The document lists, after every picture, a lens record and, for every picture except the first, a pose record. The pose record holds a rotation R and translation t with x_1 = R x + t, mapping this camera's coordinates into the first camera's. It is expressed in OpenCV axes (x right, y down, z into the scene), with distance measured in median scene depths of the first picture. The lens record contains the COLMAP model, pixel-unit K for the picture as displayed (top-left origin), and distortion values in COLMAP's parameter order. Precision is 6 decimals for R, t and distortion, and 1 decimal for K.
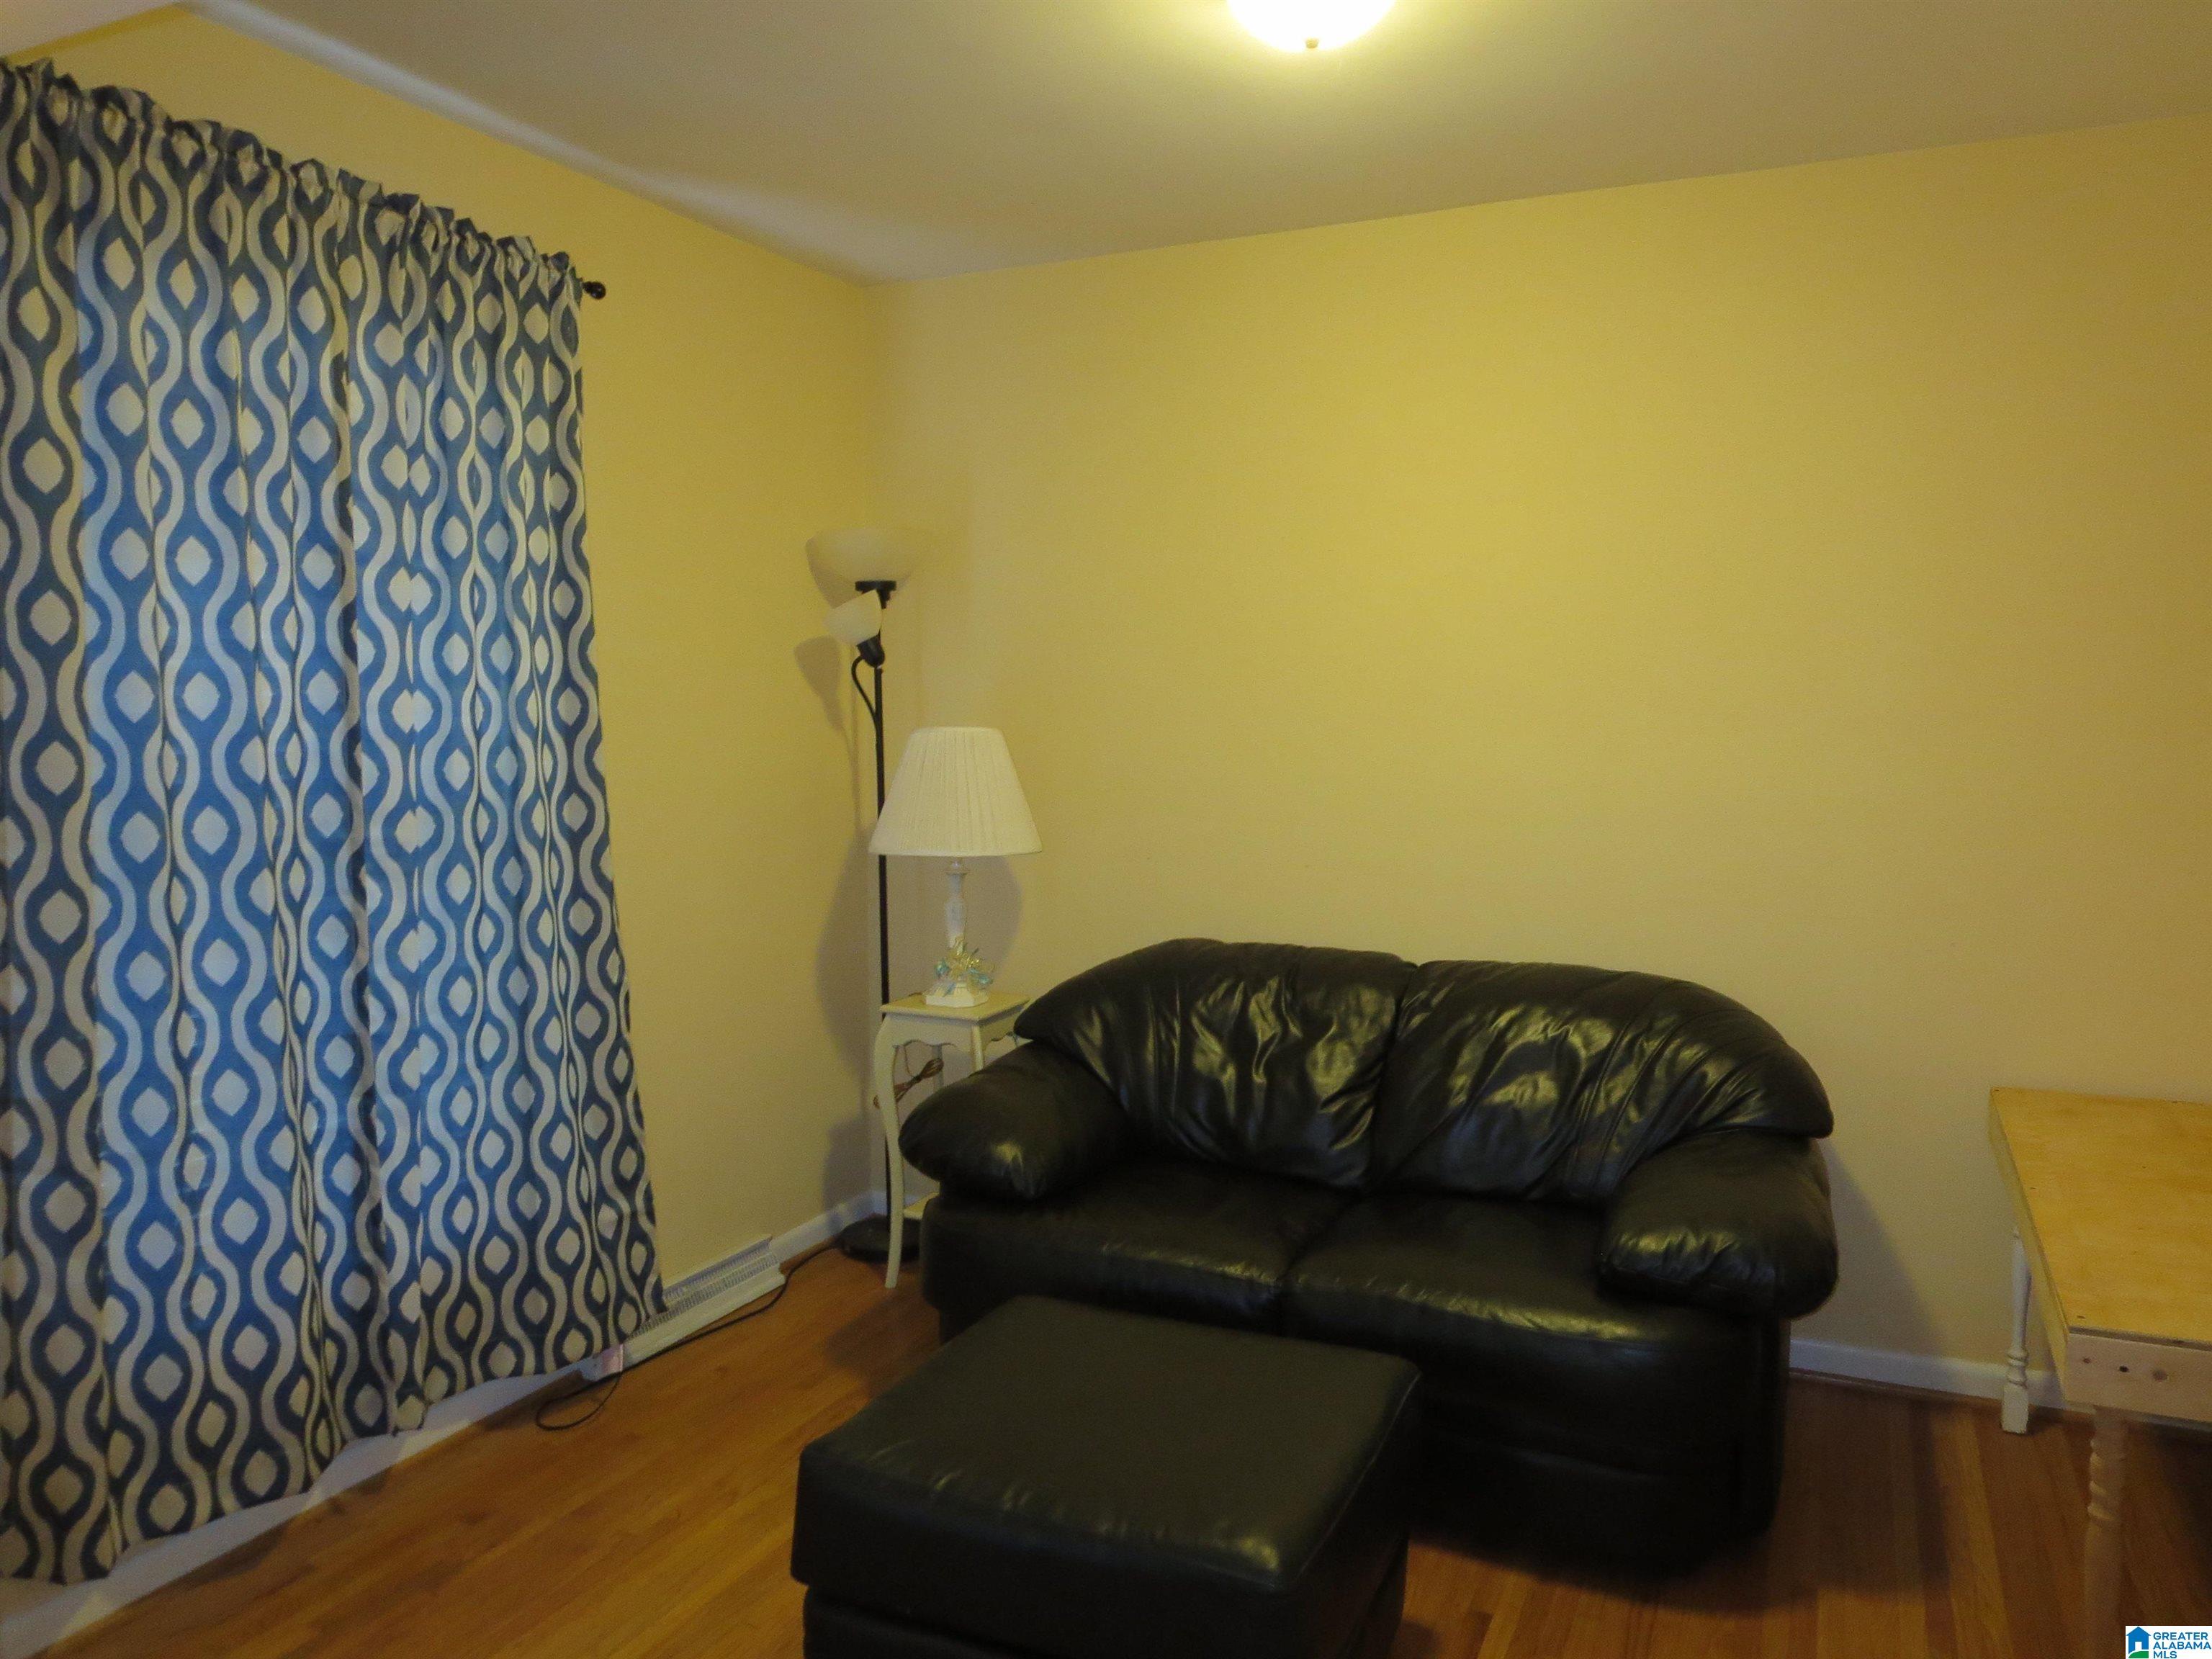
lens RADIAL K [[1560.3, 0, 1110.8], [0, 1560.3, 845.8], [0, 0, 1]] dist [-0.031739, 0.006271]
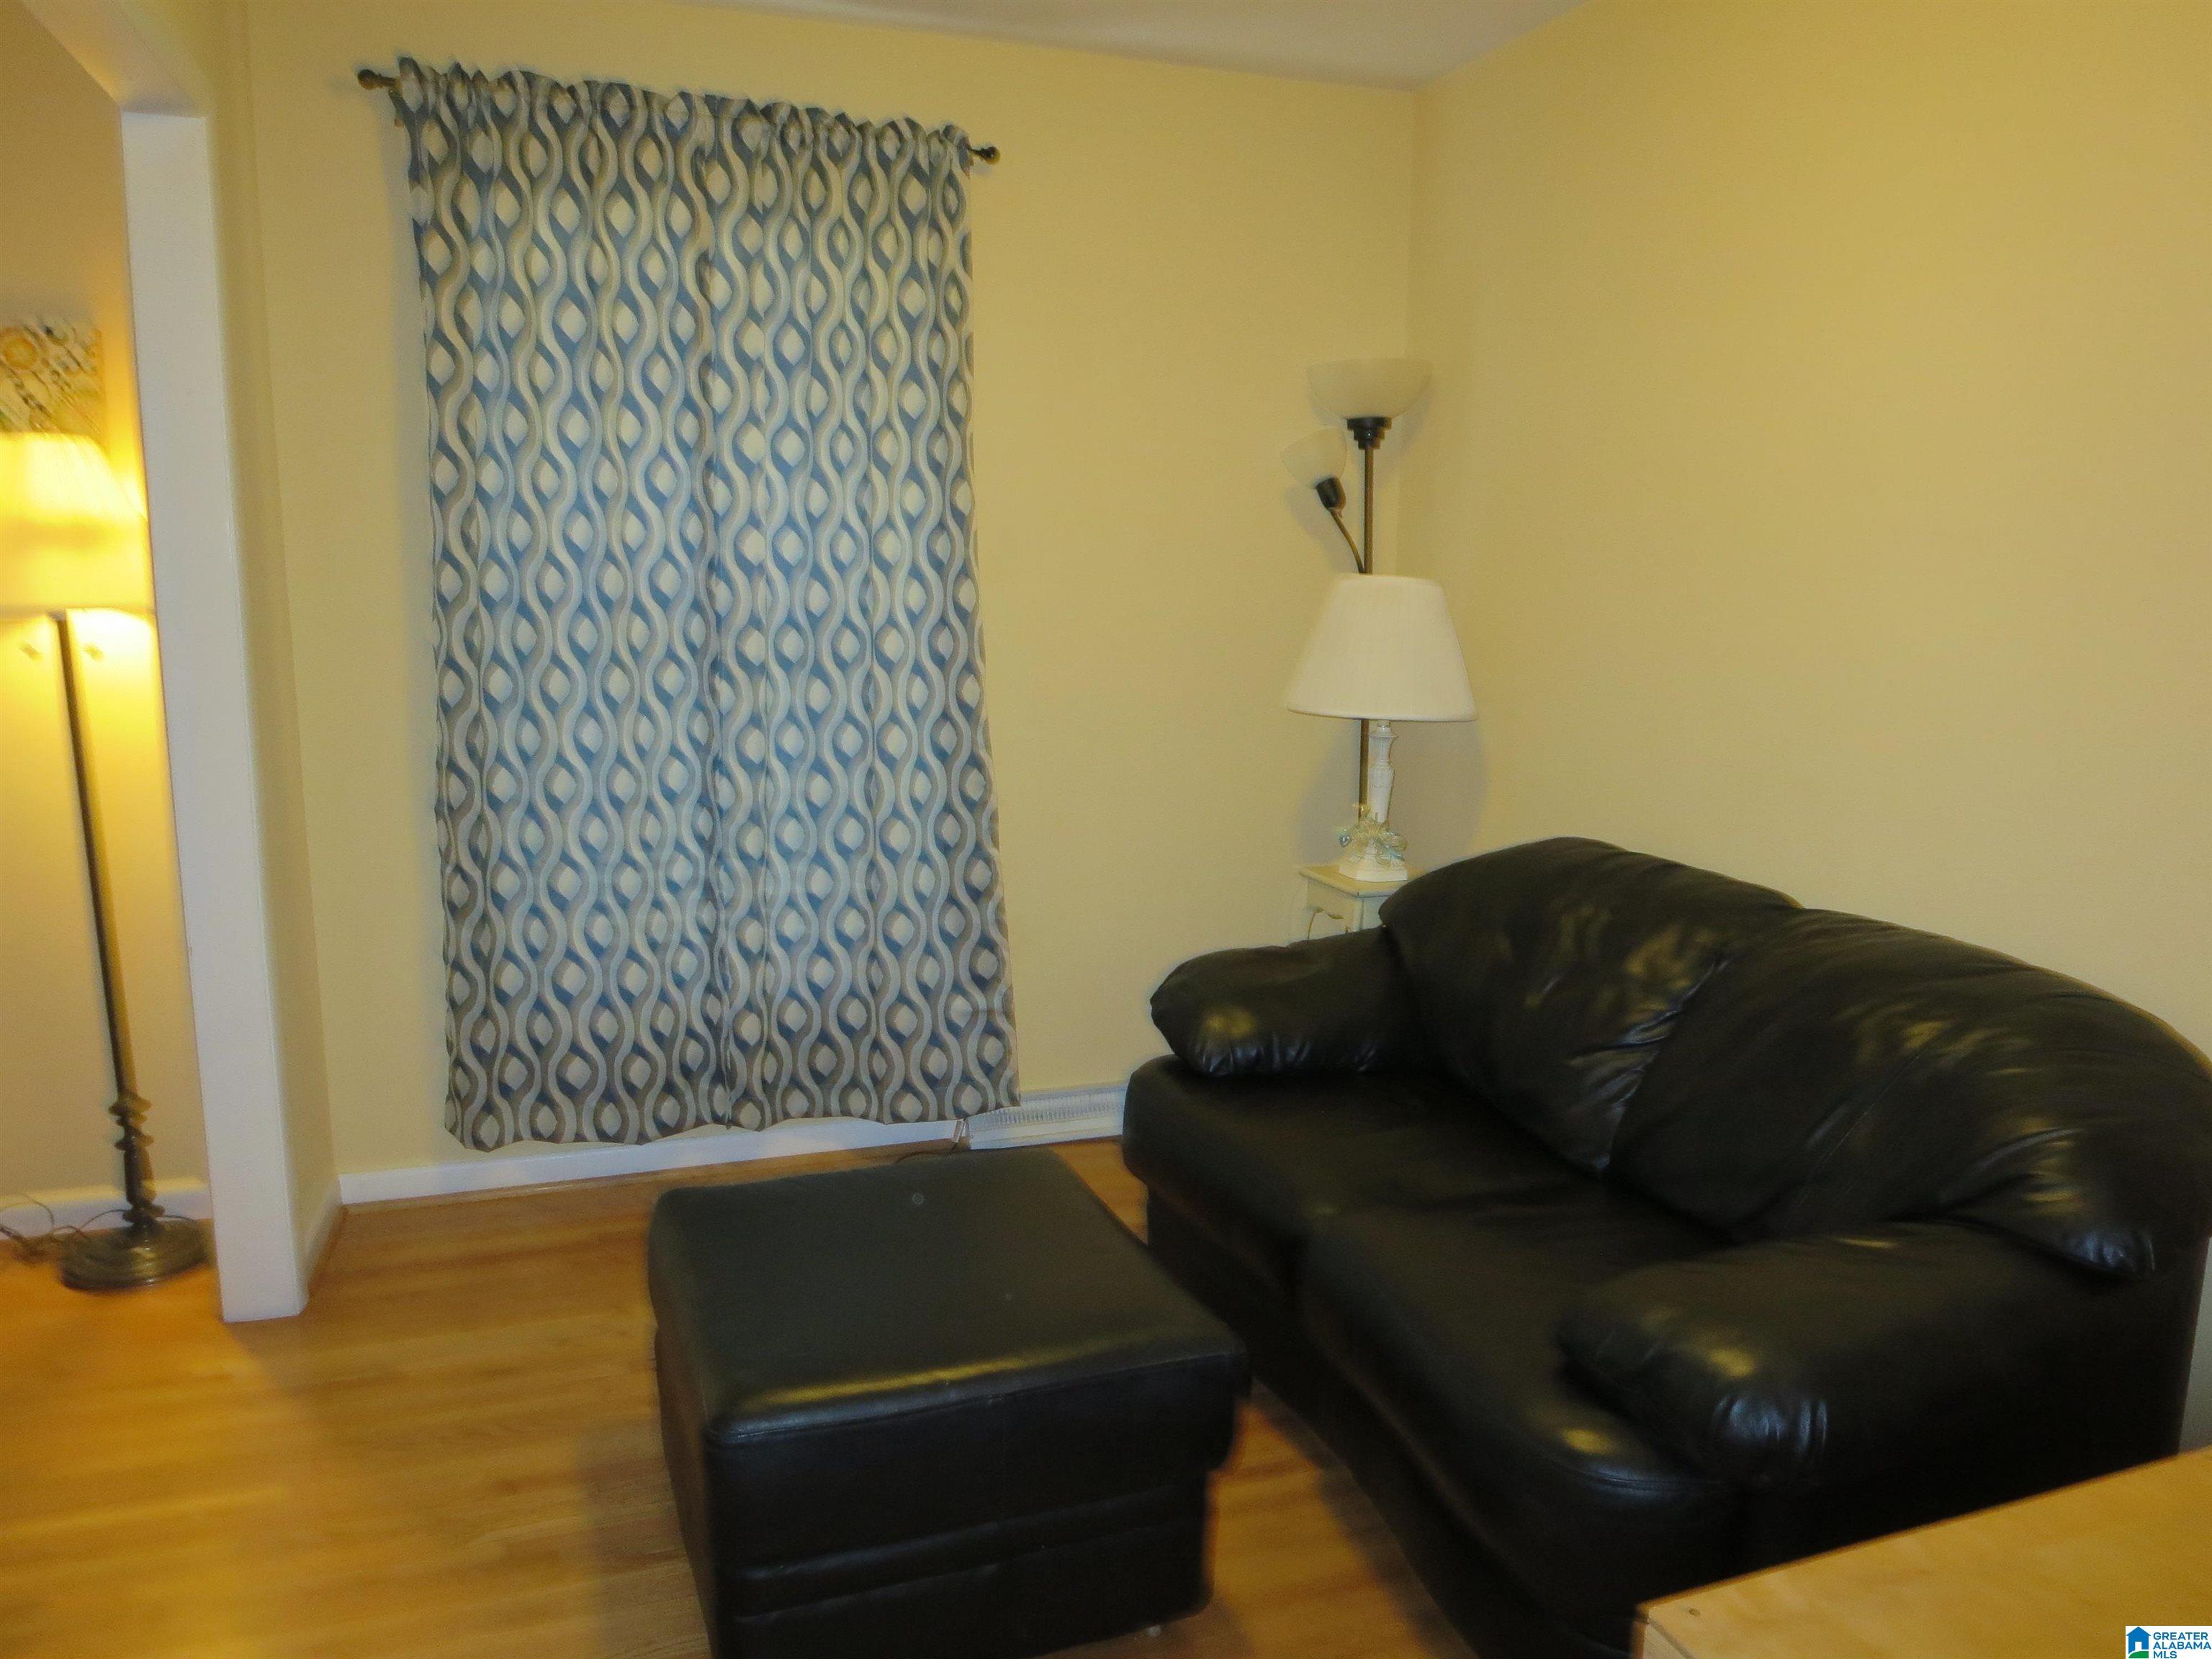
lens RADIAL K [[1560.3, 0, 1110.8], [0, 1560.3, 845.8], [0, 0, 1]] dist [-0.031739, 0.006271]
pose [[0.698525, 0.133727, -0.702979, 0.568706], [-0.078564, 0.990776, 0.110408, -0.010116], [0.711259, -0.021894, 0.702589, 0.308704]]
